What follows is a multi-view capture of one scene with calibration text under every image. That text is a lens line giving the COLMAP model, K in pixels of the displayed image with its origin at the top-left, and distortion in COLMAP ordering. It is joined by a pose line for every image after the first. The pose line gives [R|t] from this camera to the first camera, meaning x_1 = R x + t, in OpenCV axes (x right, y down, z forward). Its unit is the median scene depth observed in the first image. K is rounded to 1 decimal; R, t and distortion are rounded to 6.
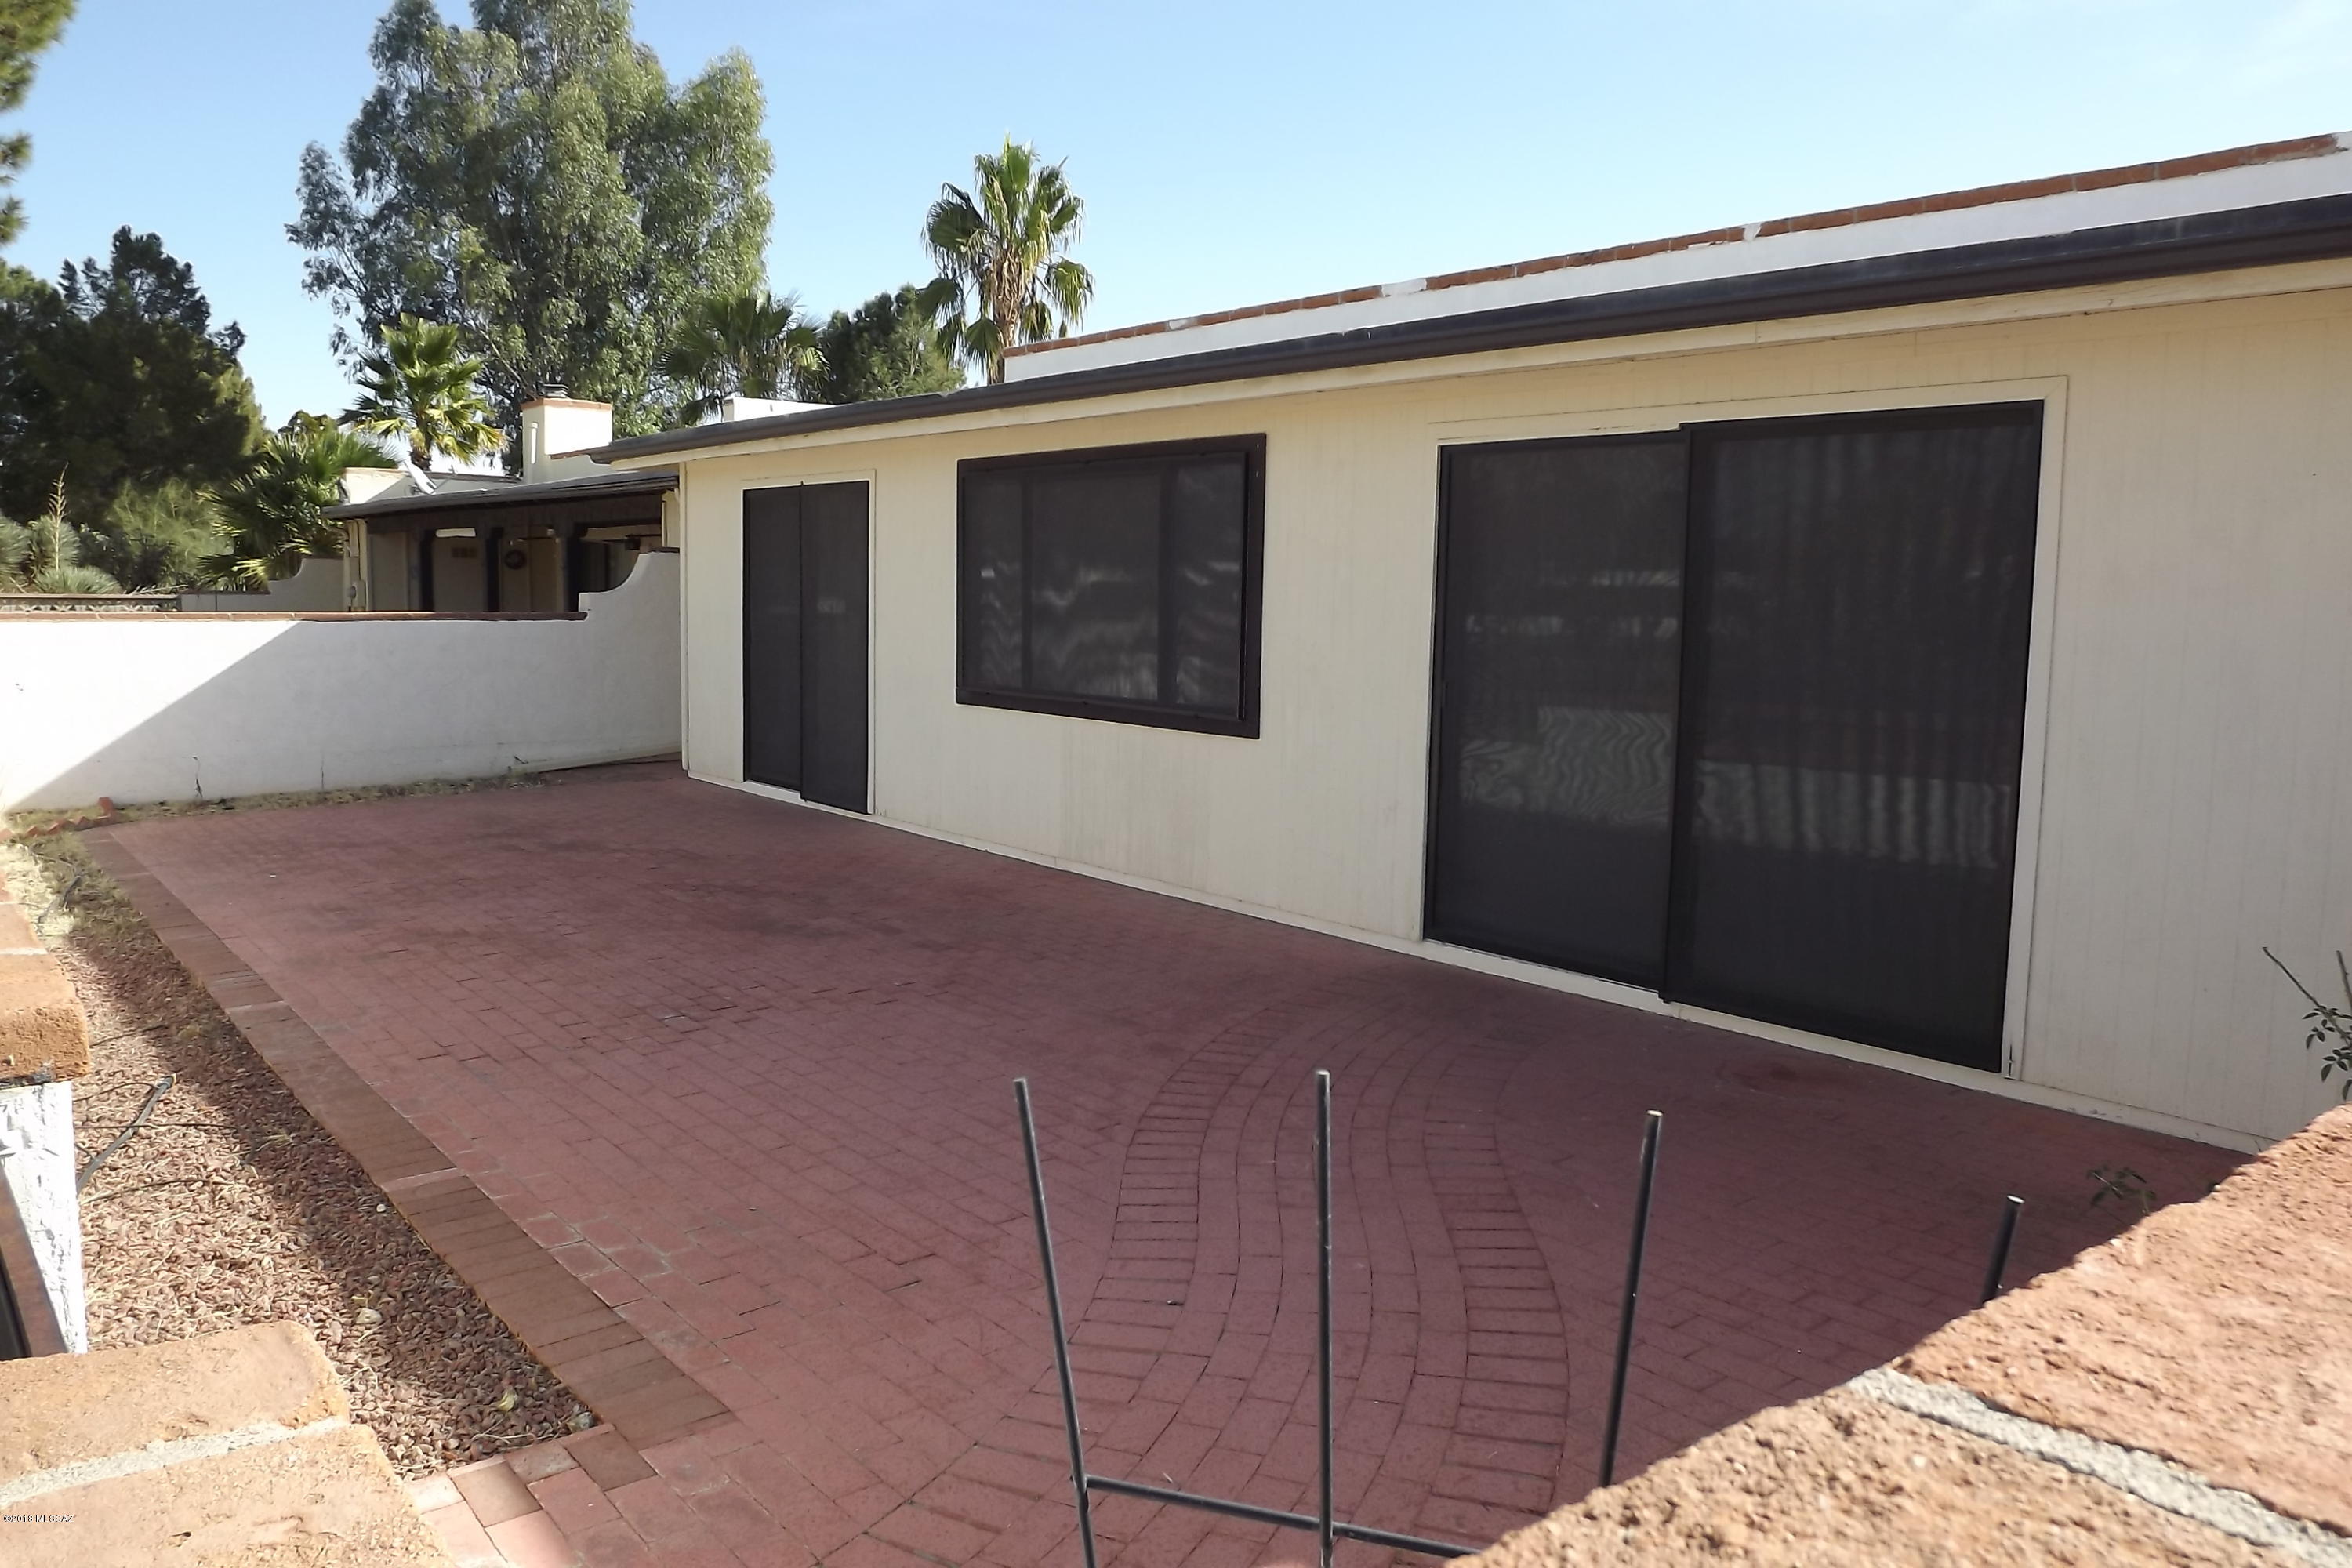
lens RADIAL K [[1695.4, 0, 1176.0], [0, 1695.4, 784.0], [0, 0, 1]] dist [-0.062786, 0.011905]
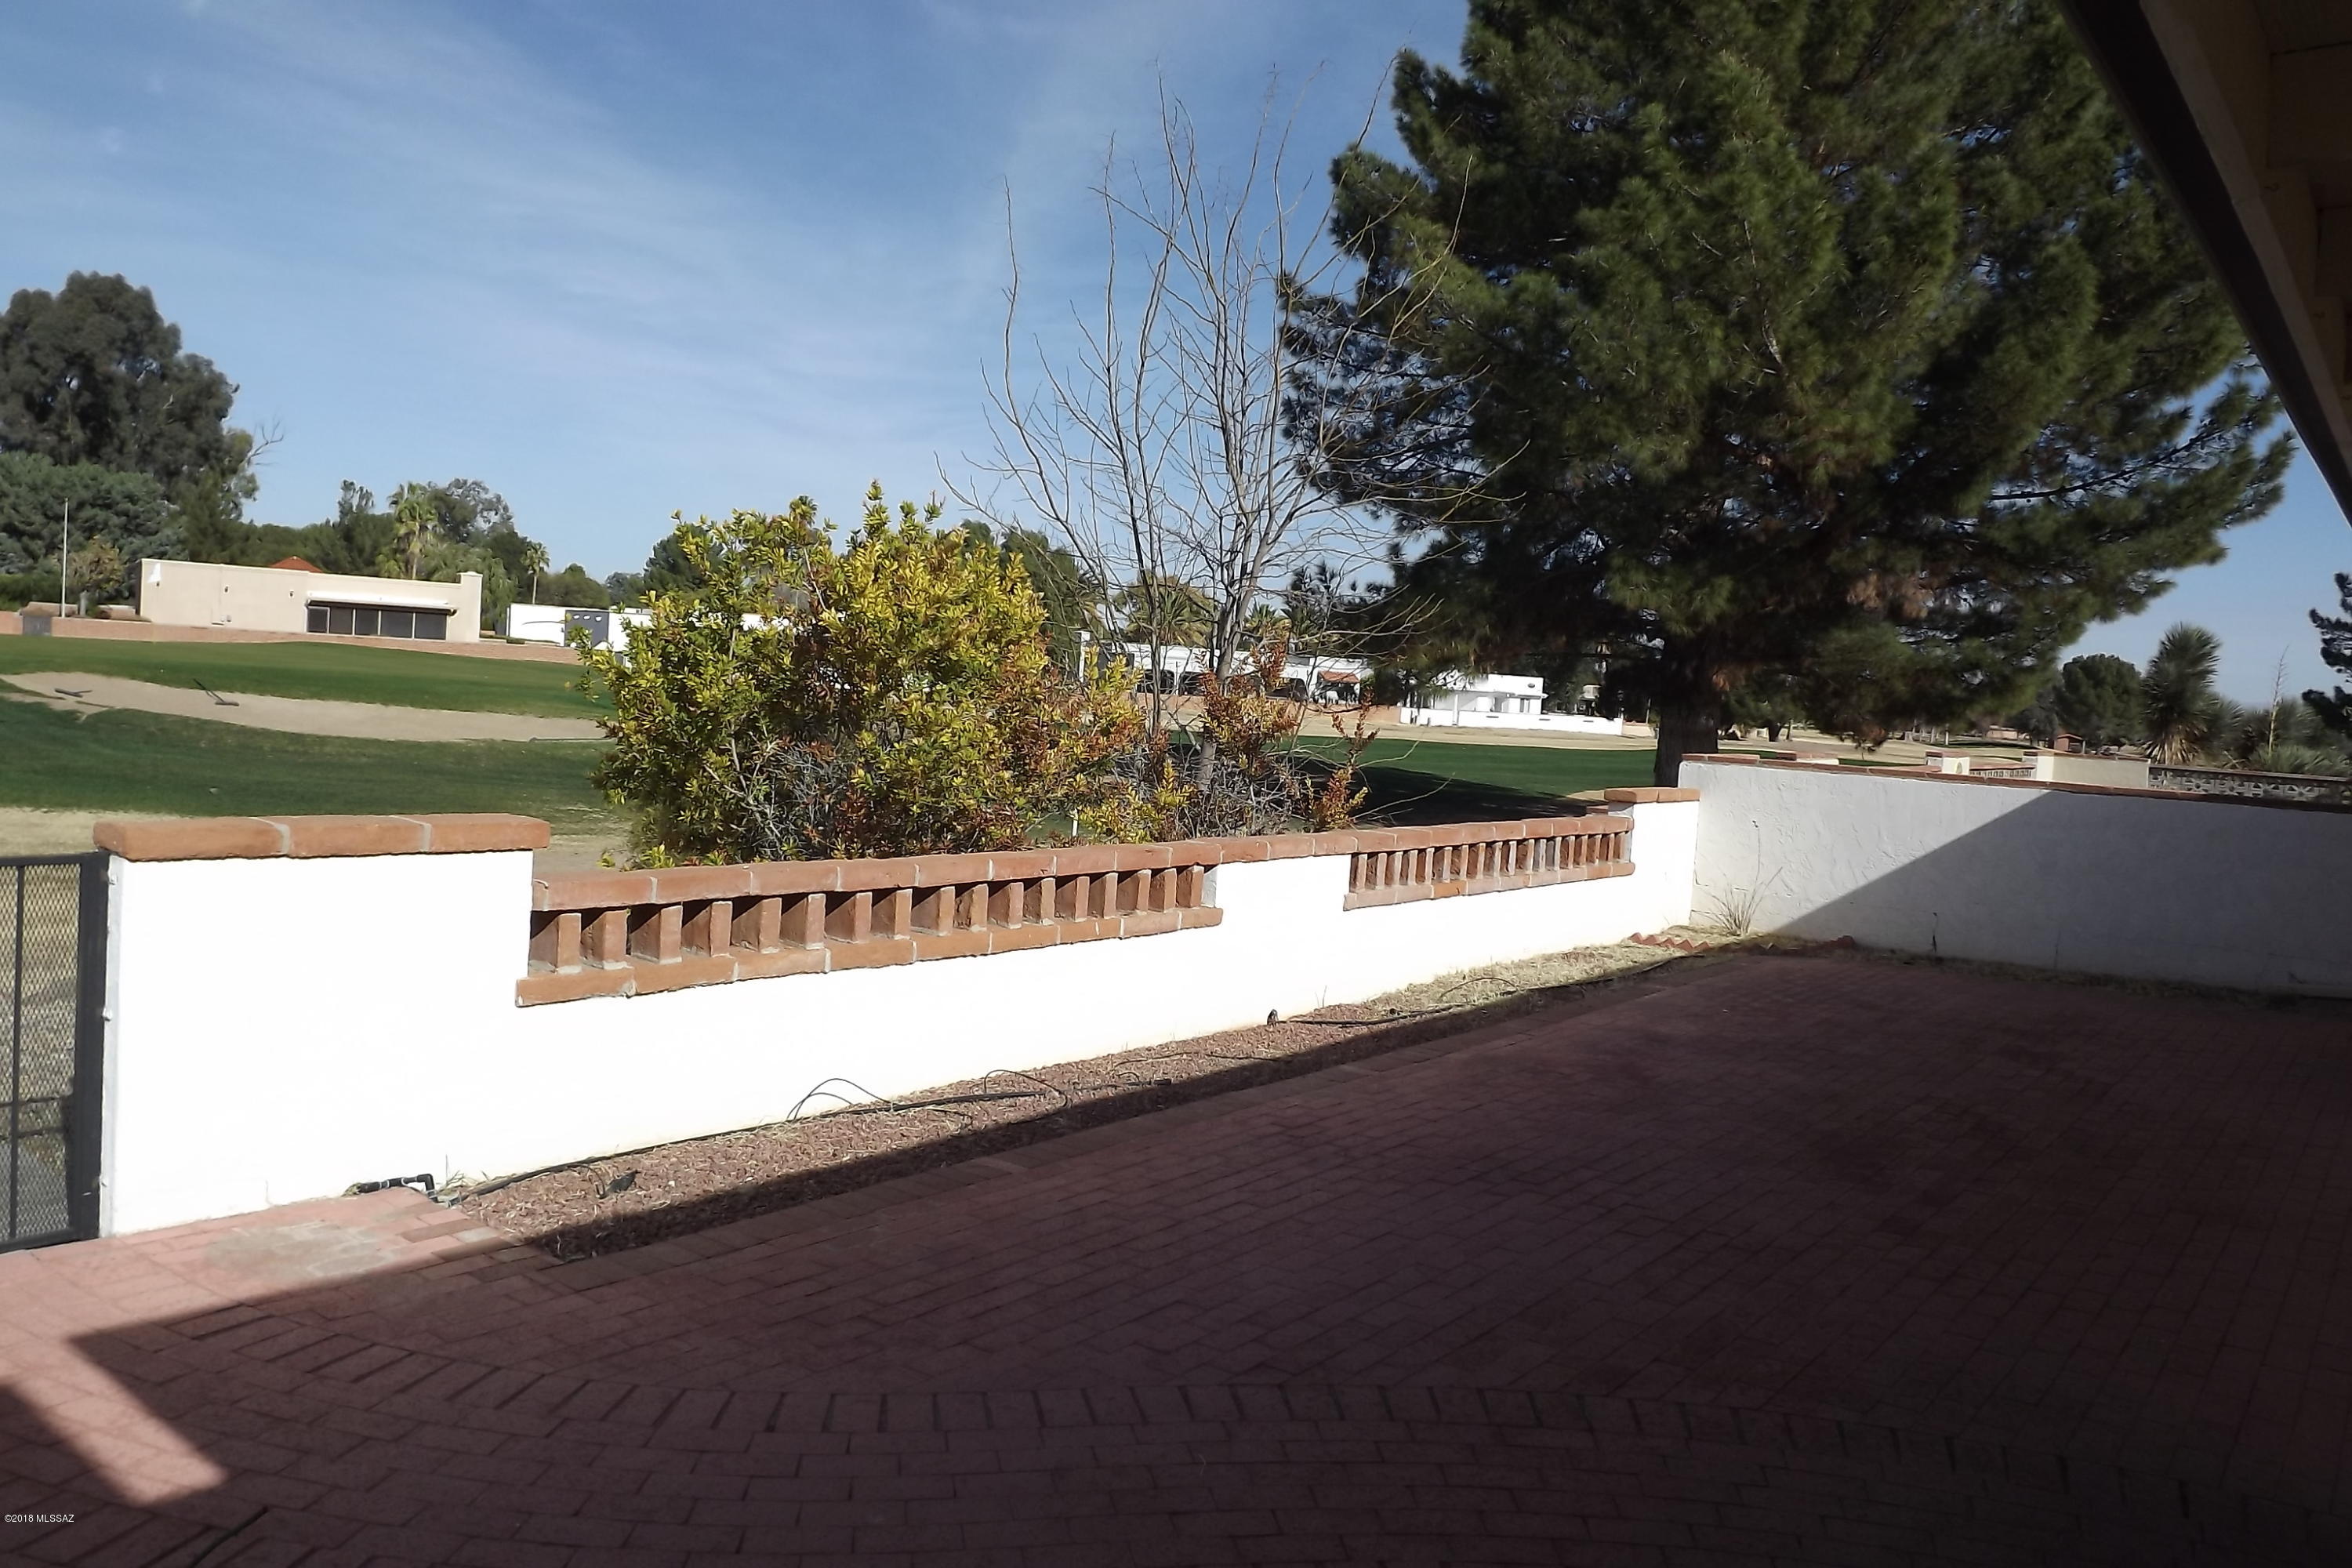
lens RADIAL K [[1695.4, 0, 1176.0], [0, 1695.4, 784.0], [0, 0, 1]] dist [-0.062786, 0.011905]
pose [[0.208546, 0.055559, -0.976433, 0.787134], [-0.167324, 0.985692, 0.020349, -0.092841], [0.963593, 0.159137, 0.214858, 0.784493]]
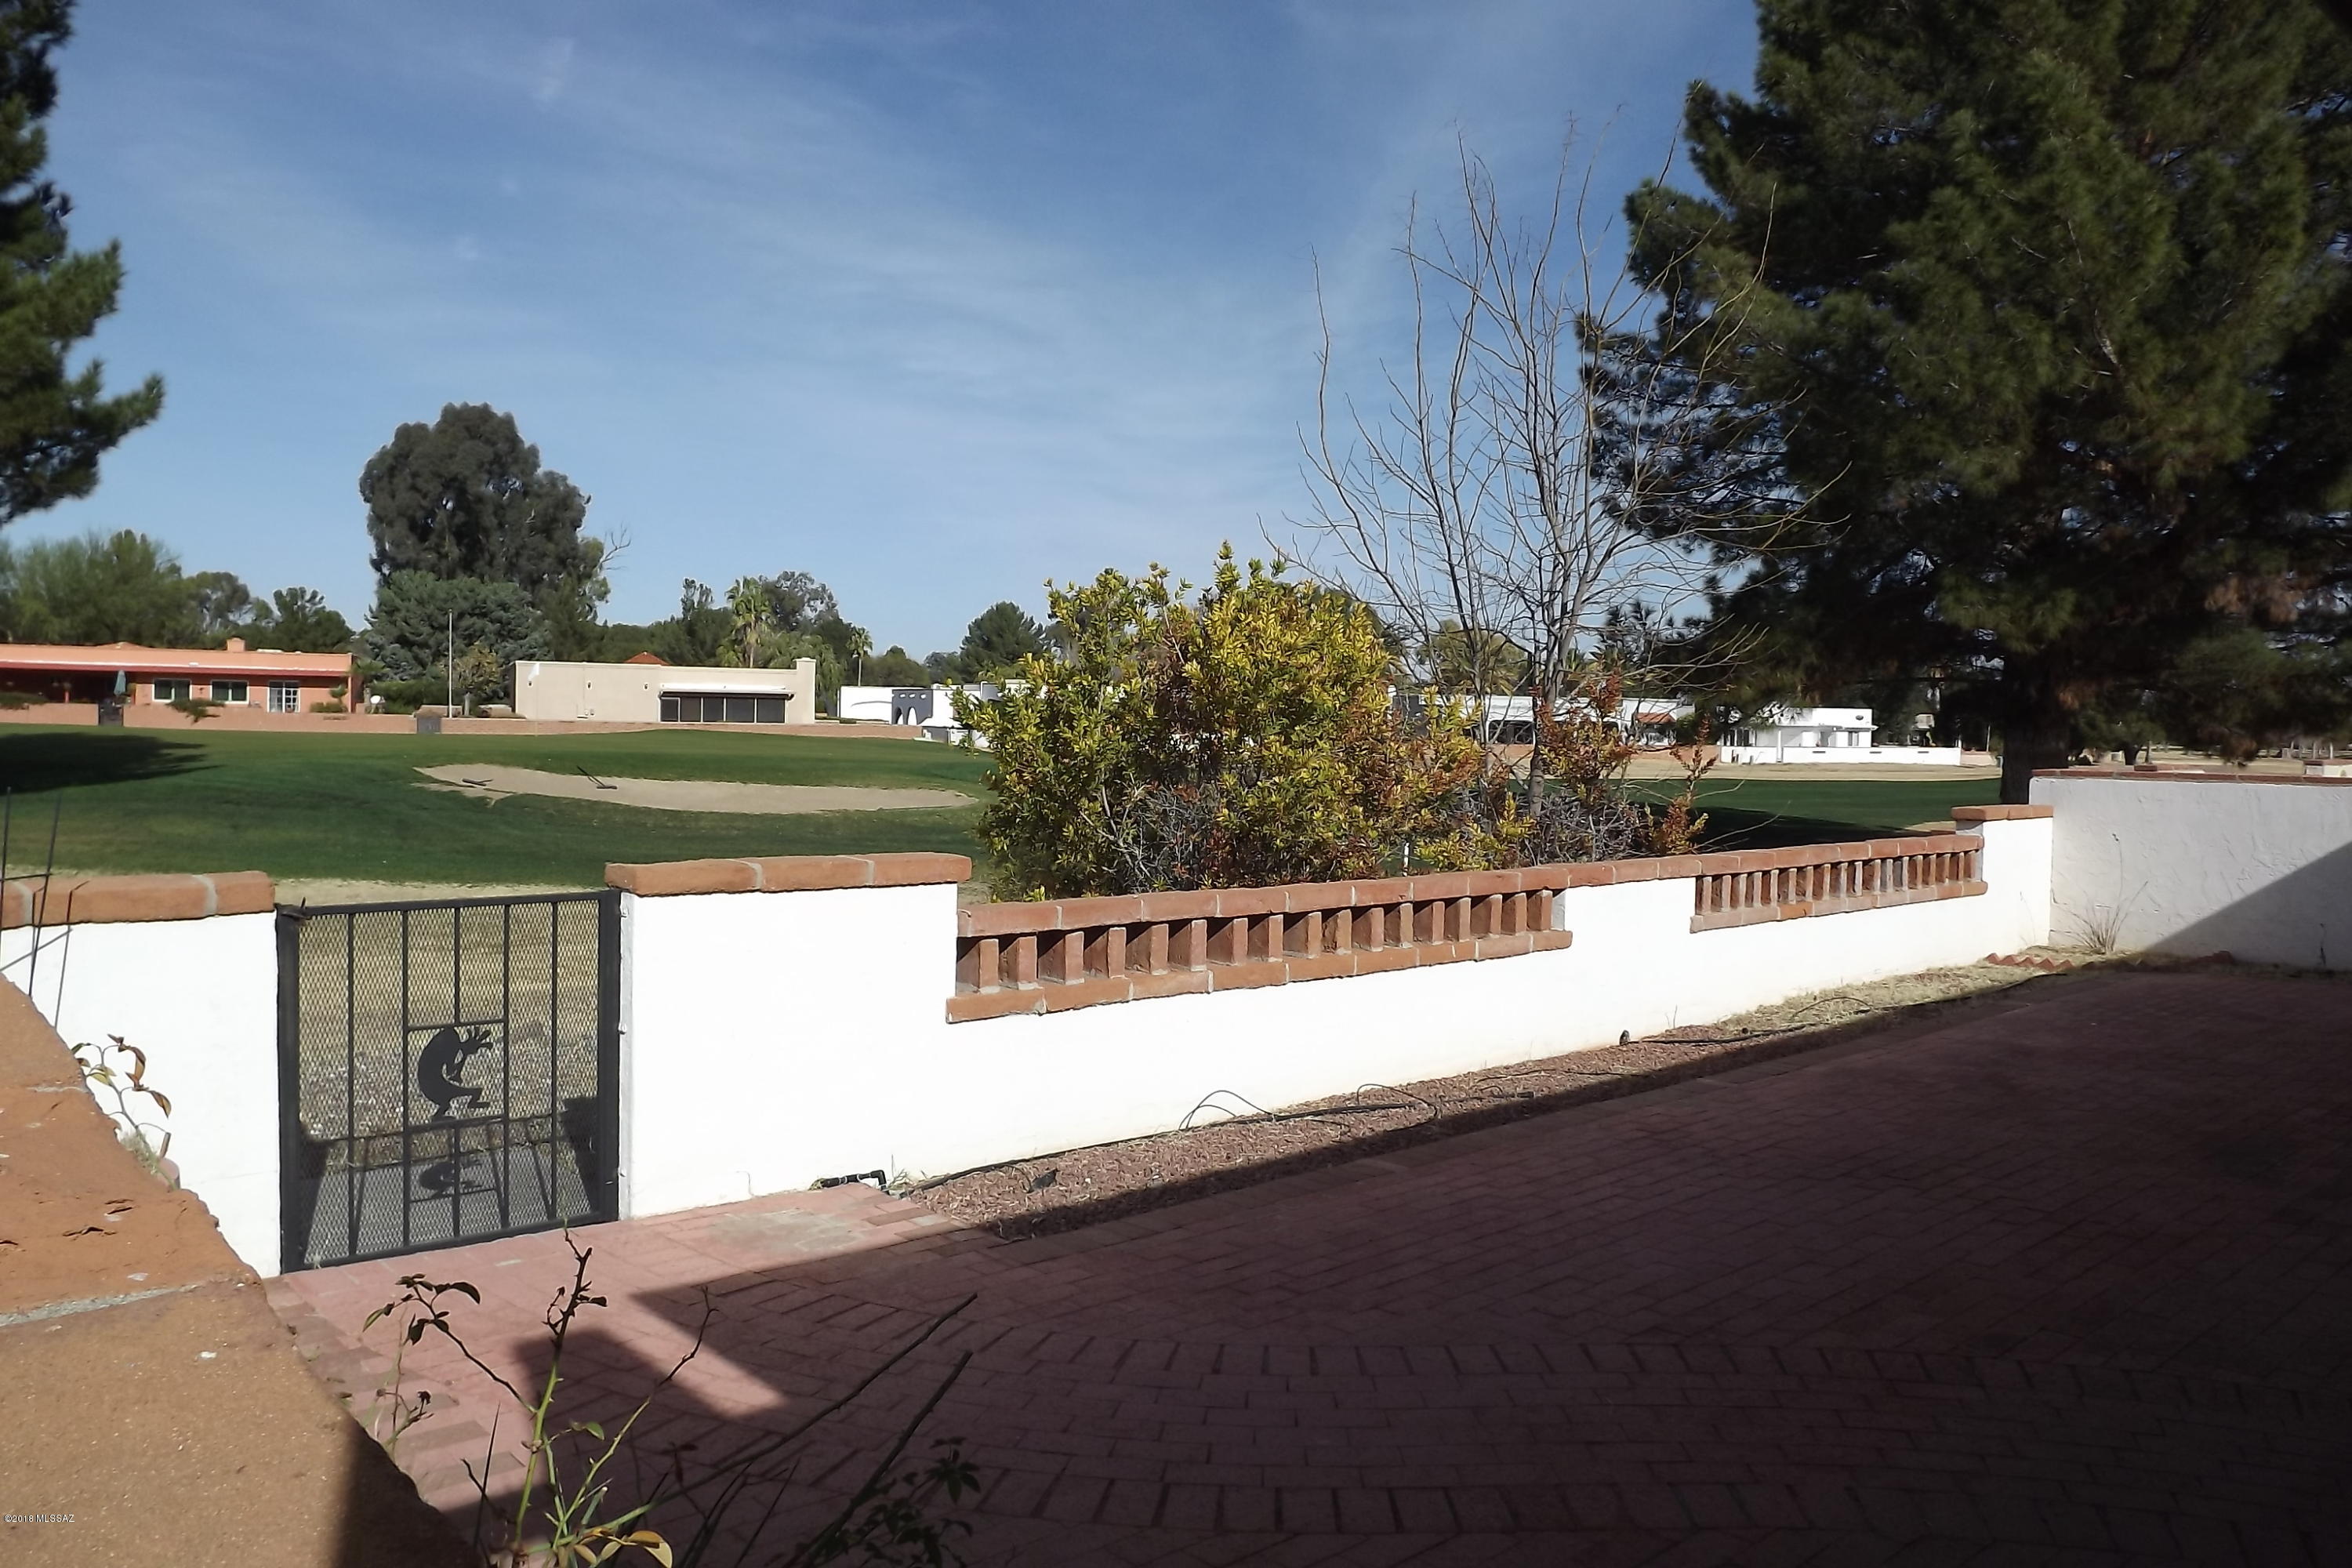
lens RADIAL K [[1695.4, 0, 1176.0], [0, 1695.4, 784.0], [0, 0, 1]] dist [-0.062786, 0.011905]
pose [[0.030719, 0.017460, -0.999376, 0.882564], [-0.125823, 0.991961, 0.013463, -0.065030], [0.991577, 0.125331, 0.032669, 0.728604]]
